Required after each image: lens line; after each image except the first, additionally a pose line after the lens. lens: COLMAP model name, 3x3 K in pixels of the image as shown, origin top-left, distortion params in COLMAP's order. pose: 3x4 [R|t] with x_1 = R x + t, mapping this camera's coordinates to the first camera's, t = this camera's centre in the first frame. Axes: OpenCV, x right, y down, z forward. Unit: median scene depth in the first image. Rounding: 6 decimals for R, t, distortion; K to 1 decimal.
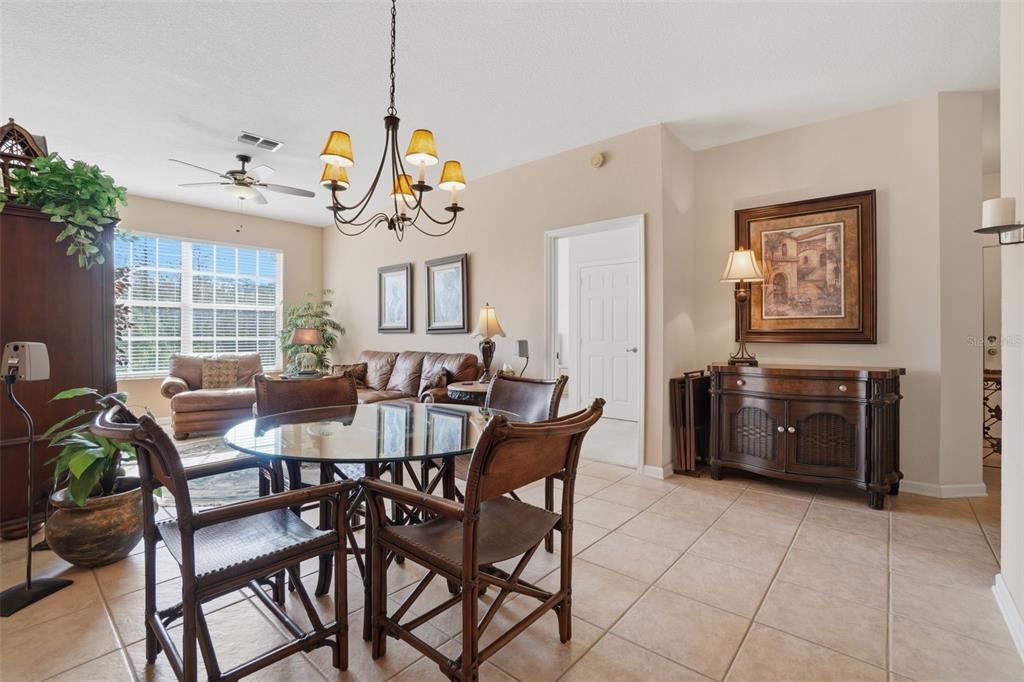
lens RADIAL K [[458.2, 0, 511.1], [0, 458.2, 334.6], [0, 0, 1]] dist [-0.037330, 0.000085]
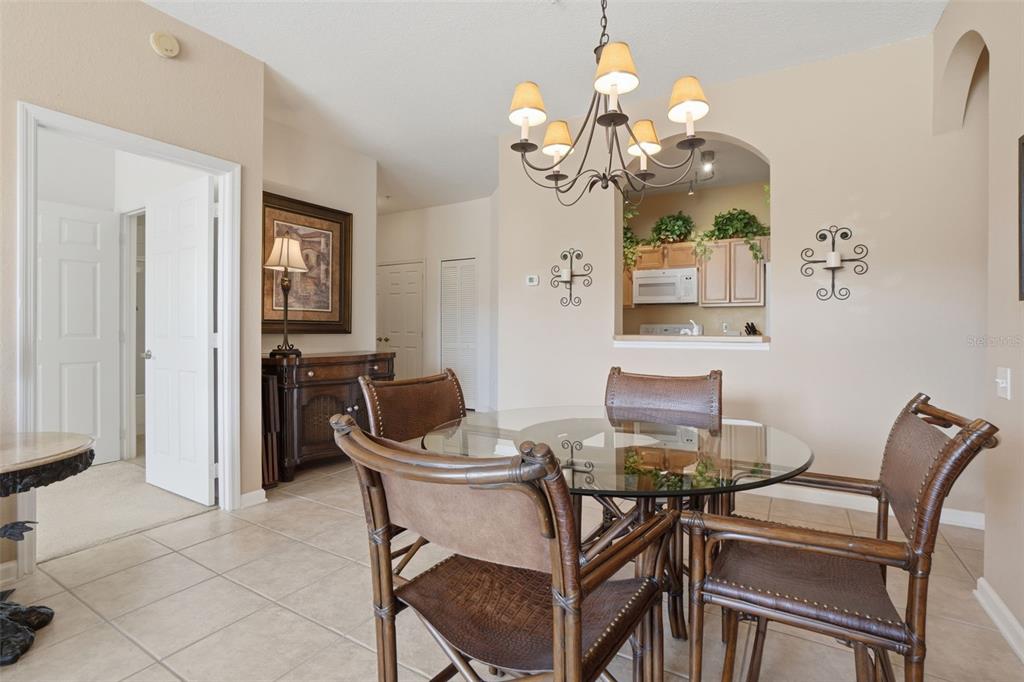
lens RADIAL K [[479.3, 0, 509.3], [0, 479.3, 334.0], [0, 0, 1]] dist [-0.040610, 0.000437]
pose [[-0.155249, -0.010767, 0.987817, -0.478127], [-0.001232, 0.999942, 0.010705, 0.005625], [-0.987875, 0.000445, -0.155253, 0.590360]]
